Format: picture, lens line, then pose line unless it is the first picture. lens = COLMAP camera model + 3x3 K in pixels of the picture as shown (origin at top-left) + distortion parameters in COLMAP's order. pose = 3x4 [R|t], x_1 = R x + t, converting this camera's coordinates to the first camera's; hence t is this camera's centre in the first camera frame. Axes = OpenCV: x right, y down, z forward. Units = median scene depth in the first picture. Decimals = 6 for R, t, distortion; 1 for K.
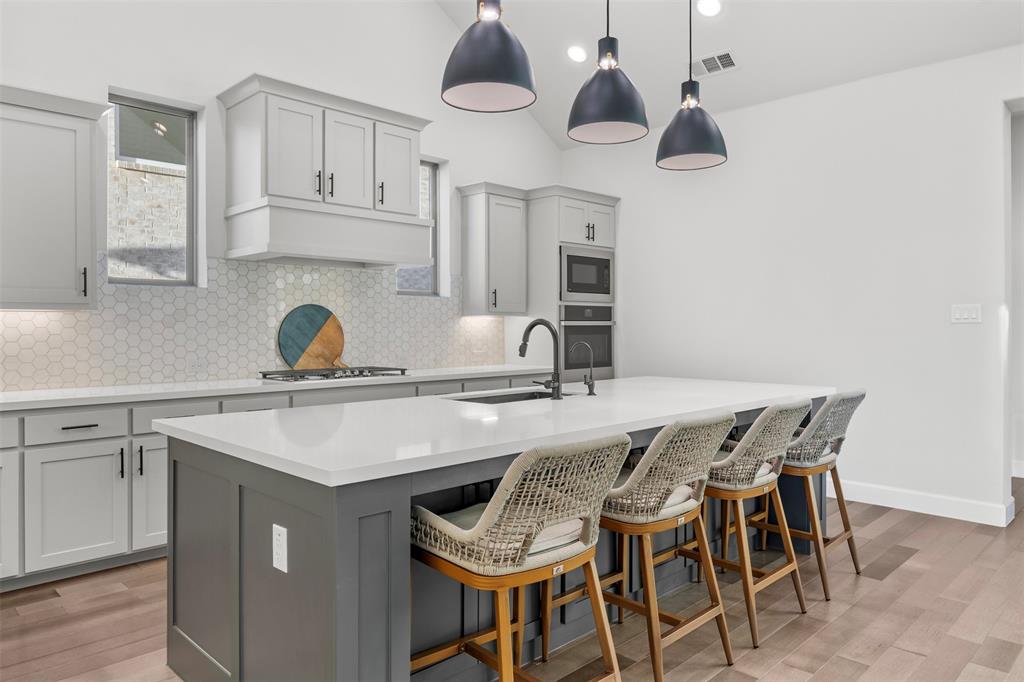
lens RADIAL K [[683.0, 0, 507.6], [0, 683.0, 335.0], [0, 0, 1]] dist [-0.011655, 0.000834]
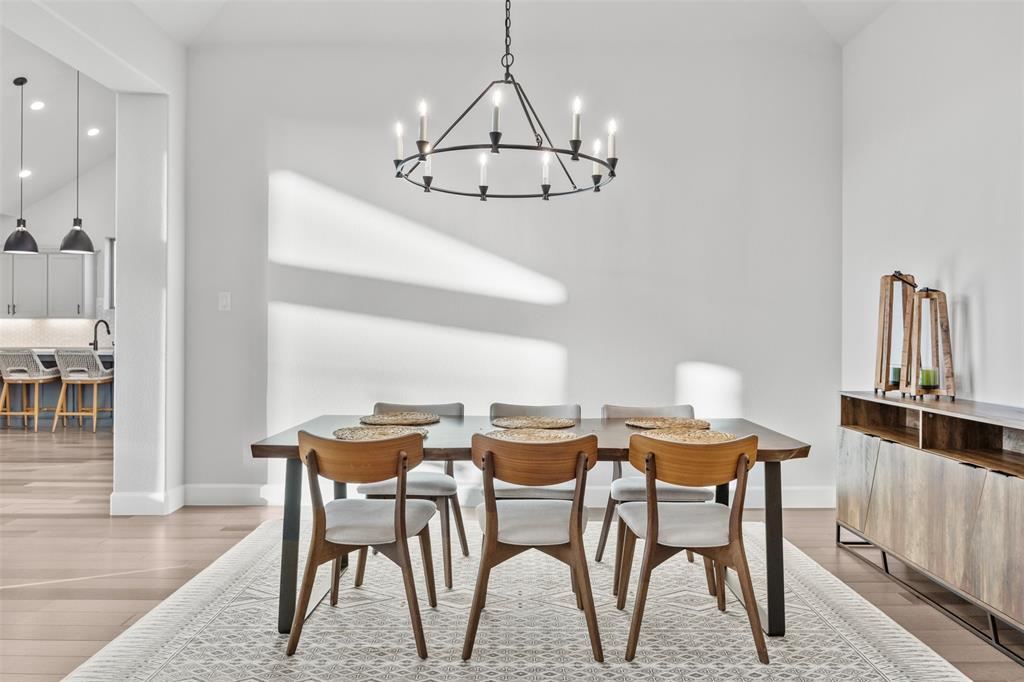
lens RADIAL K [[683.0, 0, 521.9], [0, 683.0, 335.1], [0, 0, 1]] dist [-0.011655, 0.000834]
pose [[0.723349, 0.003727, -0.690473, 2.018197], [-0.009566, 0.999944, -0.004625, 0.021514], [0.690417, 0.009950, 0.723343, 0.146679]]
